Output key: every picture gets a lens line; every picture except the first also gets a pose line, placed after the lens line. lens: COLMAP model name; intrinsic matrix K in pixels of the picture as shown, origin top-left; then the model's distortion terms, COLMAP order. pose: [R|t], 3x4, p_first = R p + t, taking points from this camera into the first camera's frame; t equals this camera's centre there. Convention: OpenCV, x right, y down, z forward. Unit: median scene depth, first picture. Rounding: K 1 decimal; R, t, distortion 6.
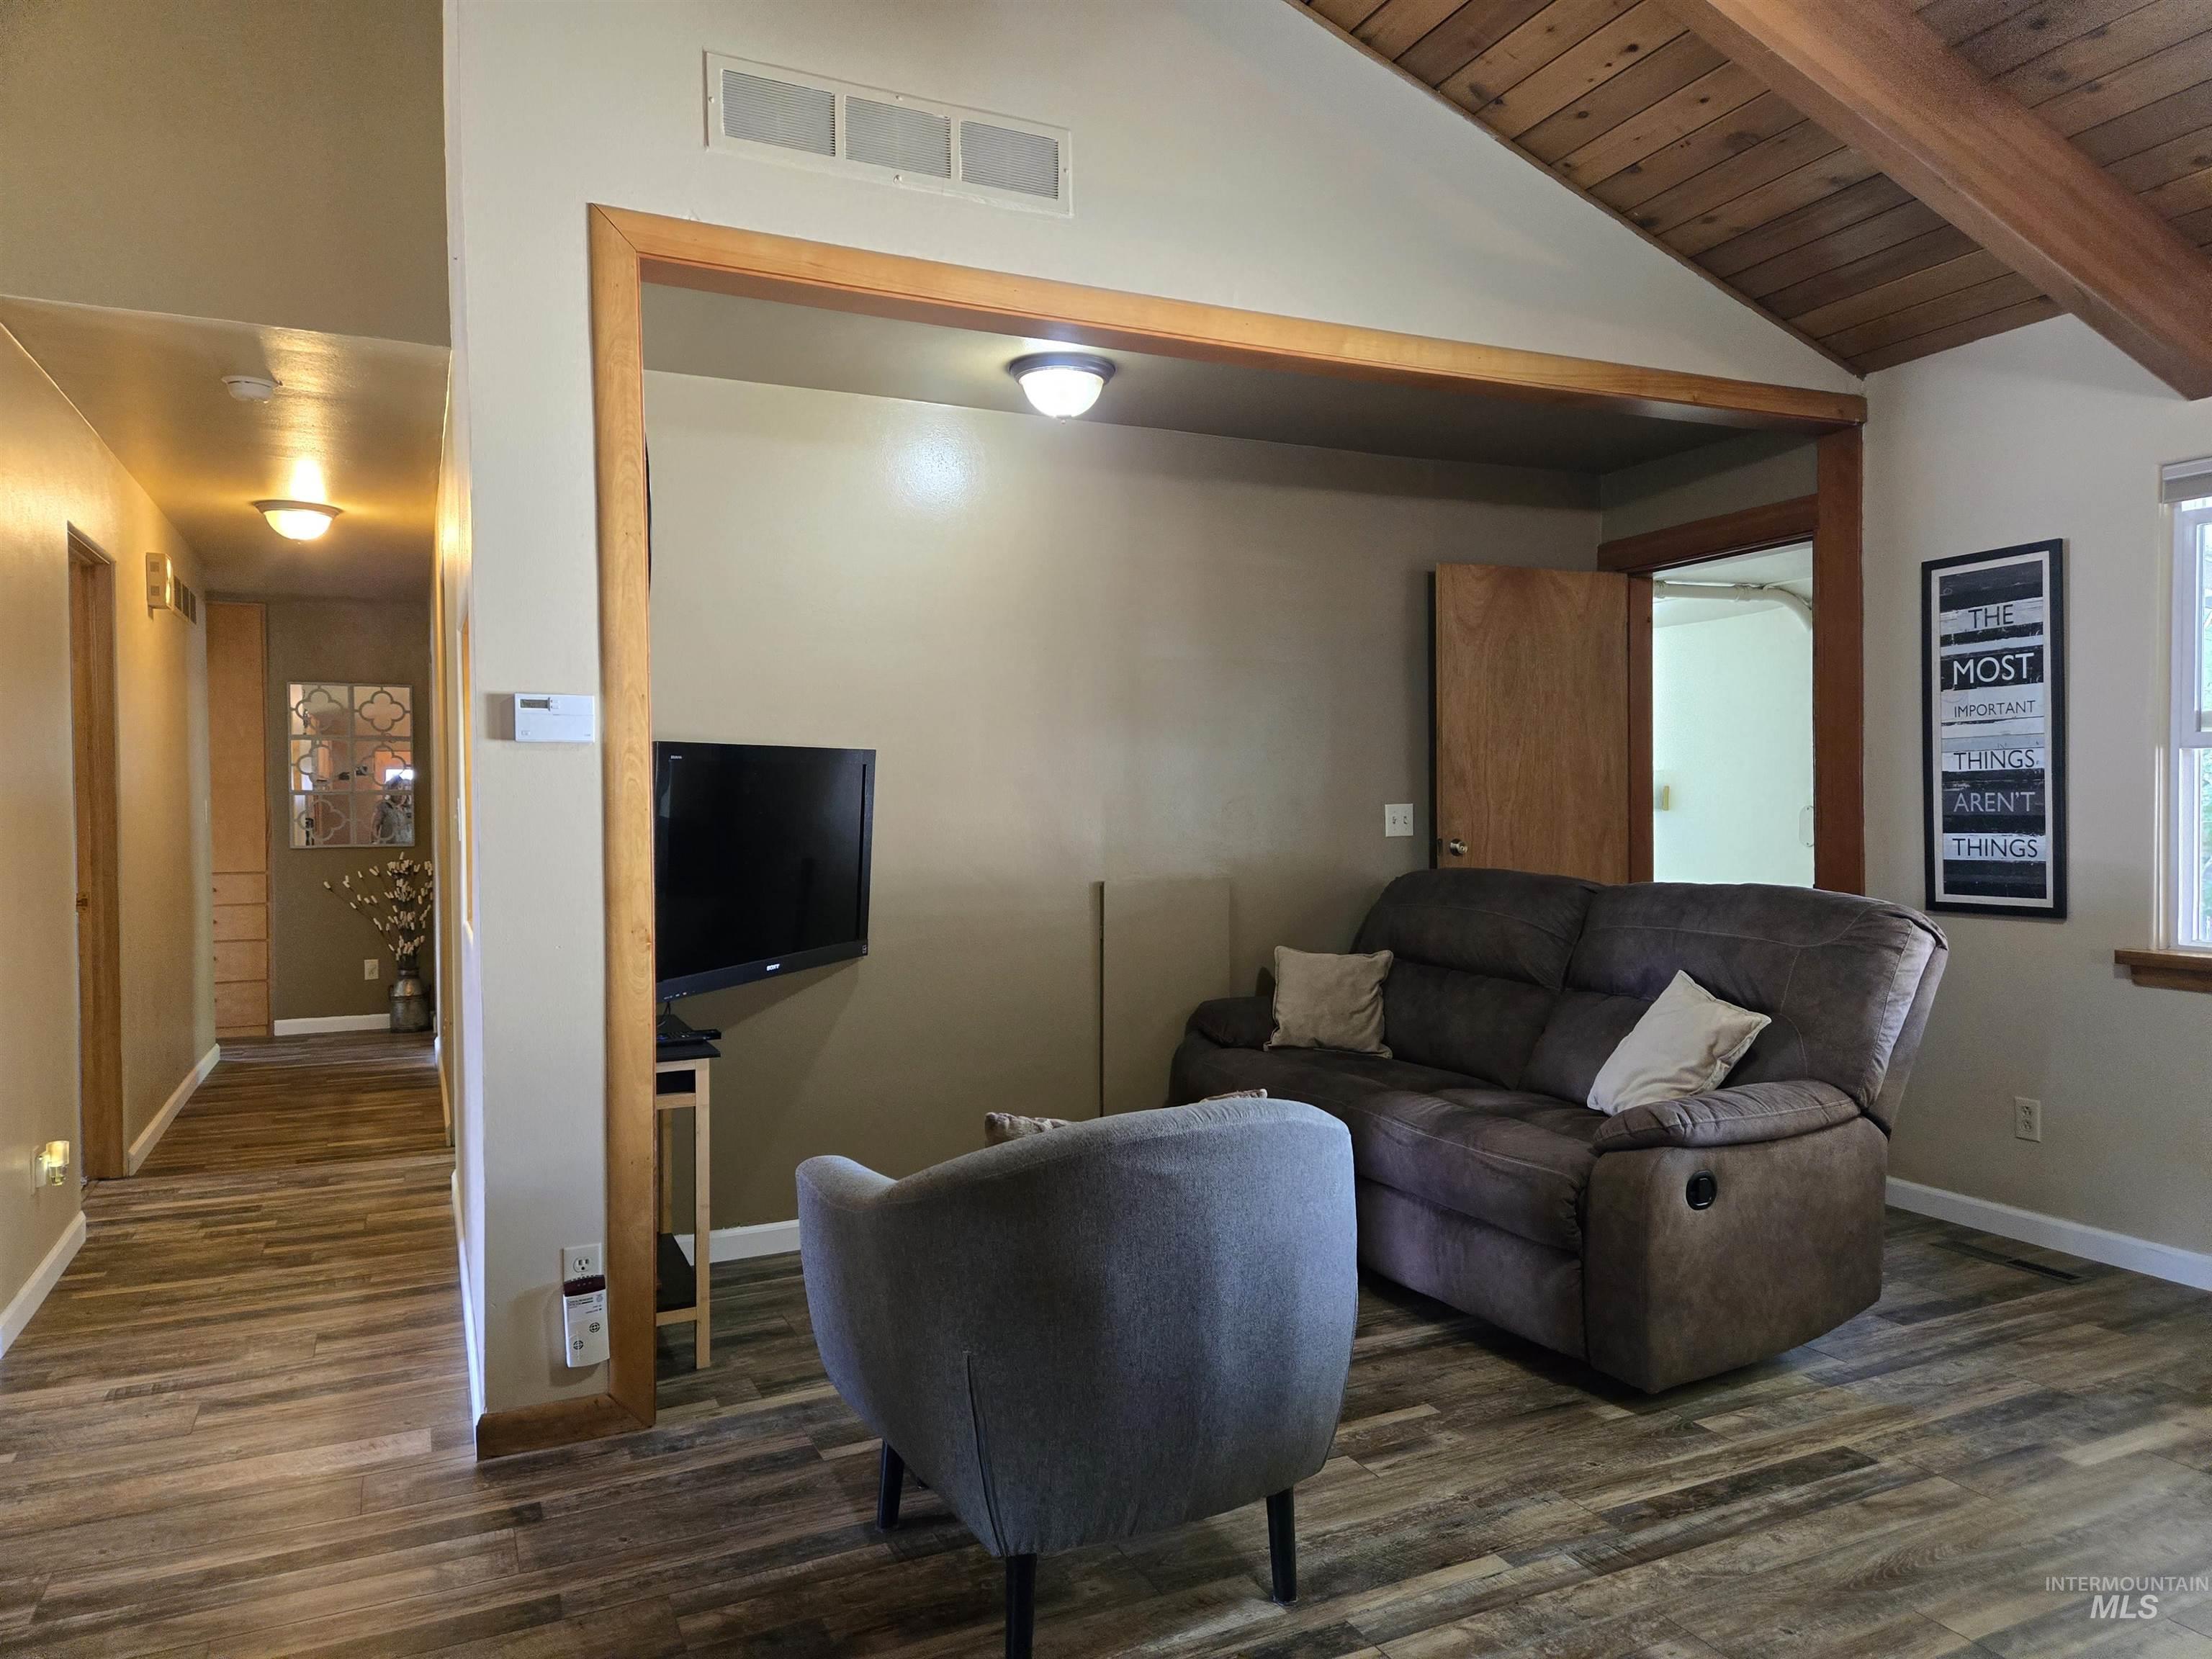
lens RADIAL K [[1461.2, 0, 1138.4], [0, 1461.2, 823.7], [0, 0, 1]] dist [0.075809, -0.056424]
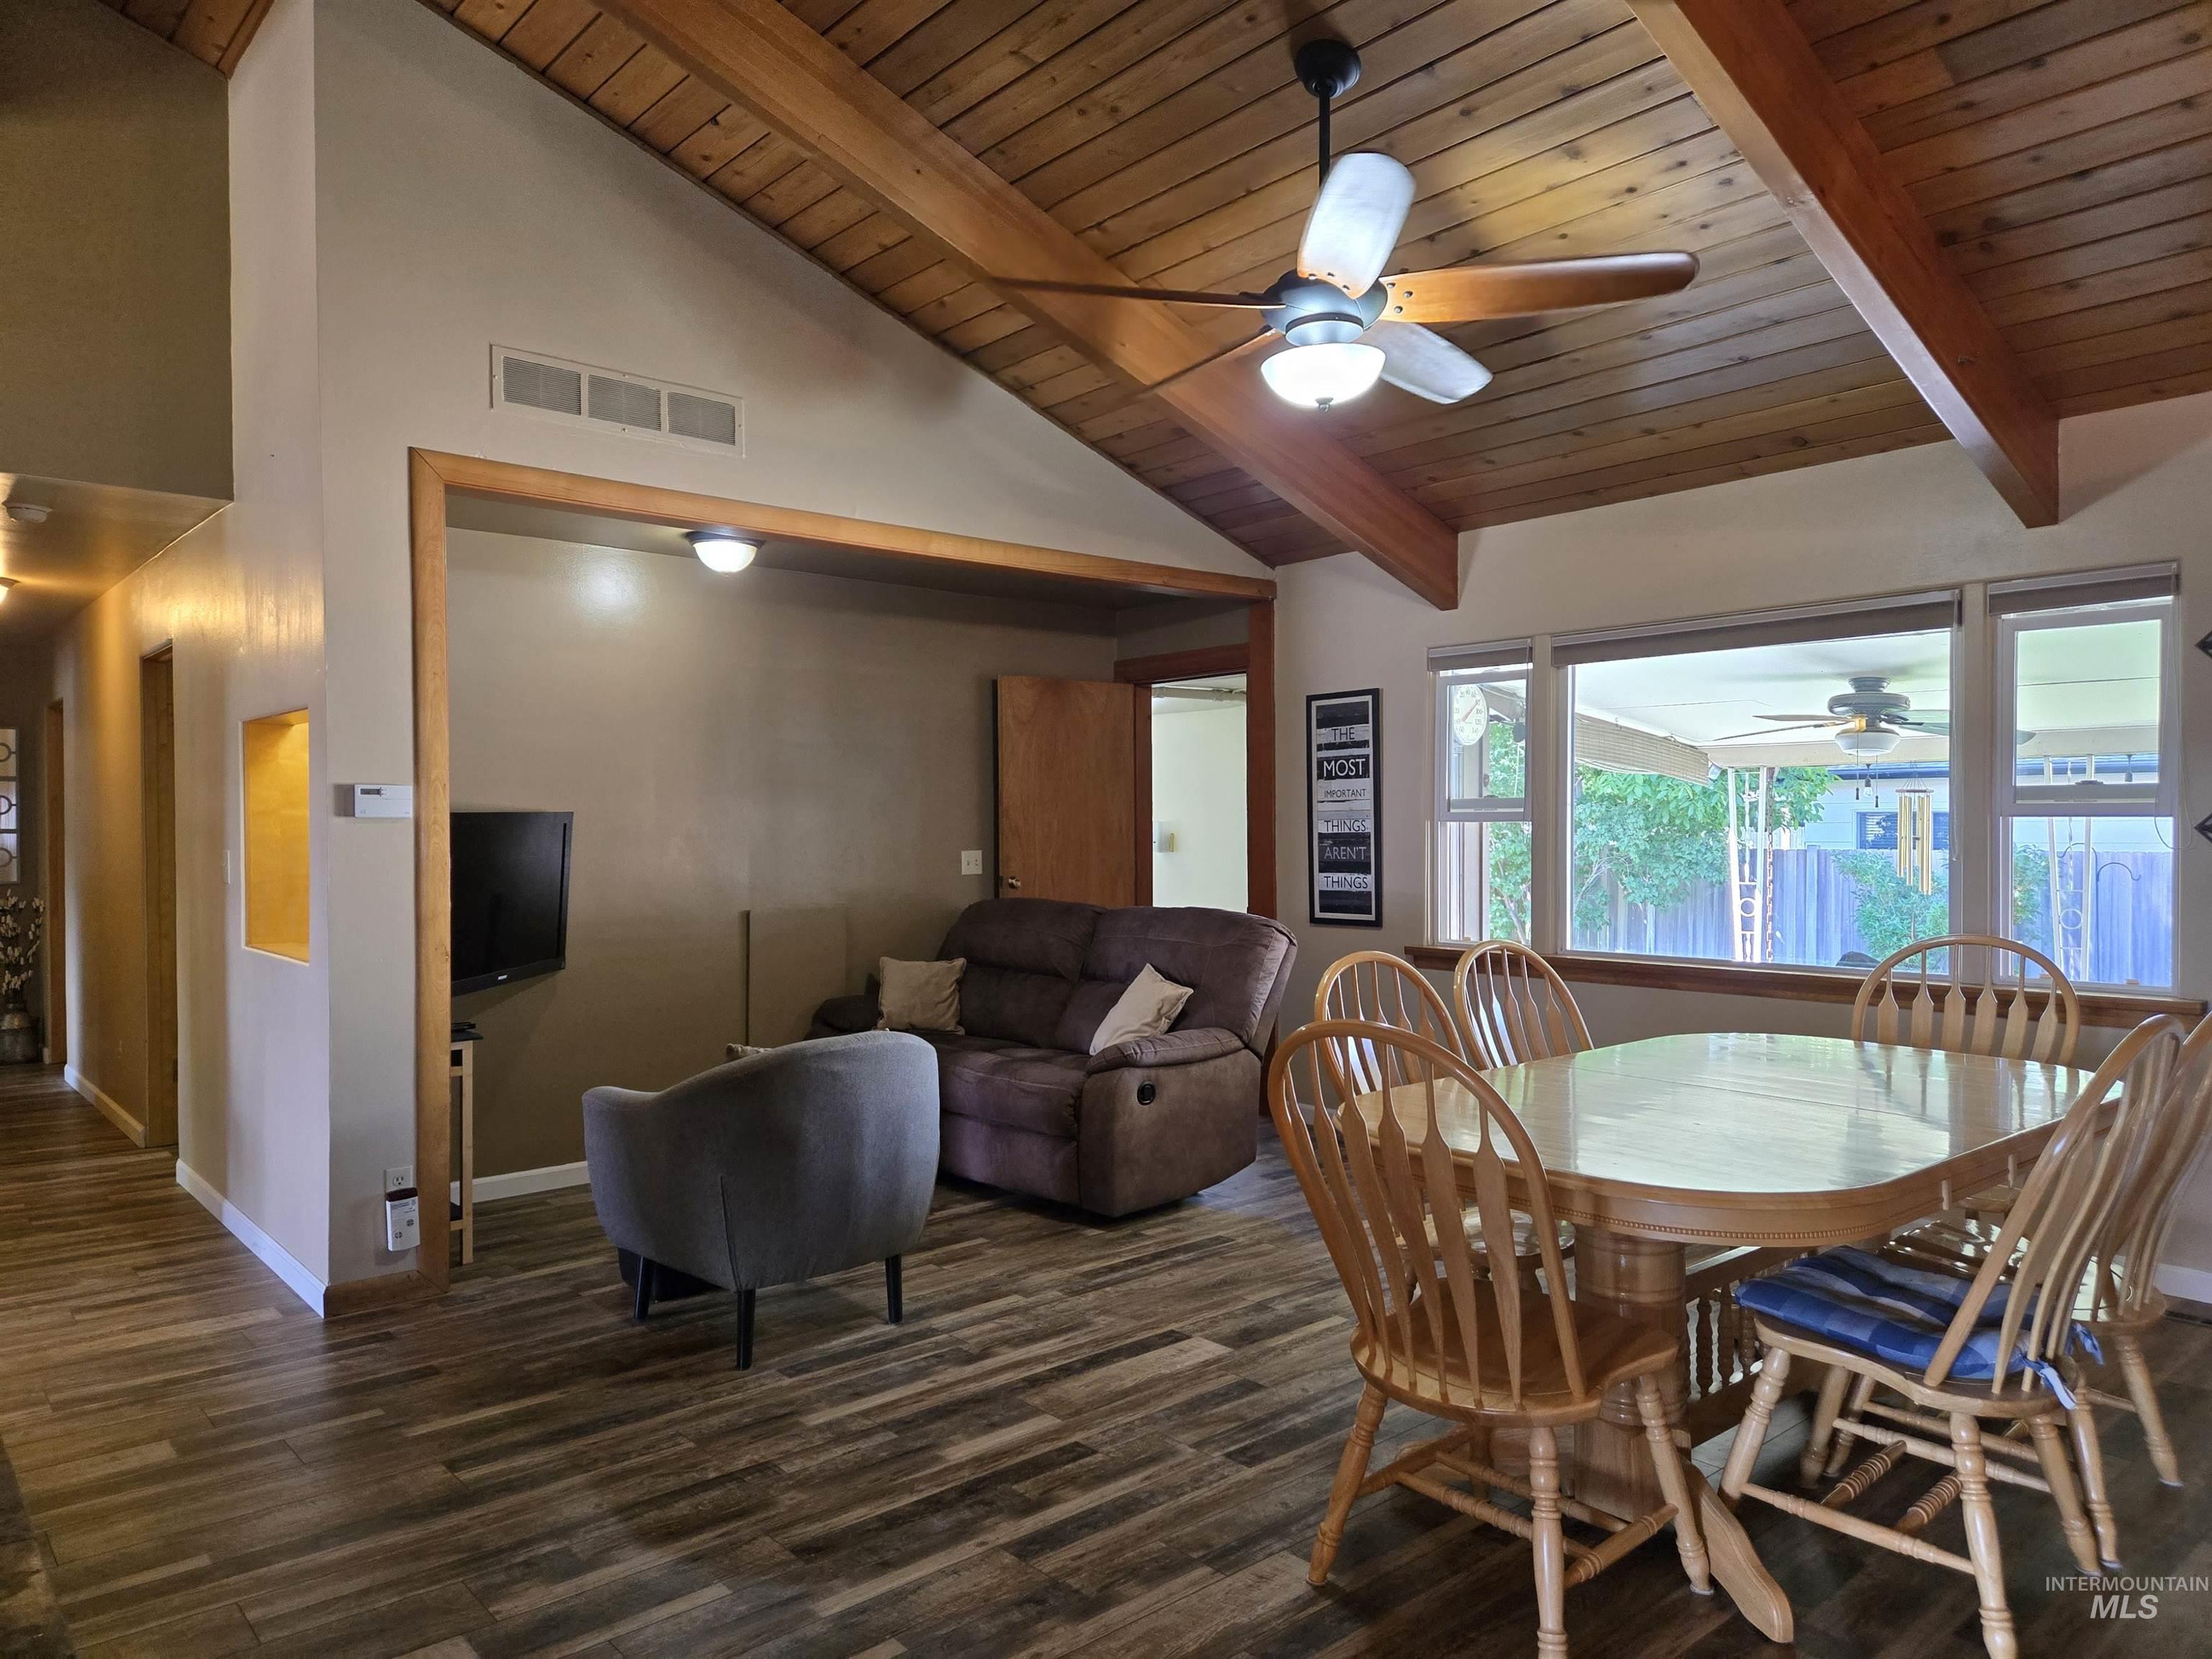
lens RADIAL K [[1461.2, 0, 1113.0], [0, 1461.2, 843.6], [0, 0, 1]] dist [0.075809, -0.056424]
pose [[0.964857, 0.002089, 0.262767, -0.077262], [-0.000944, 0.999990, -0.004482, -0.021278], [-0.262774, 0.004077, 0.964849, -0.513081]]
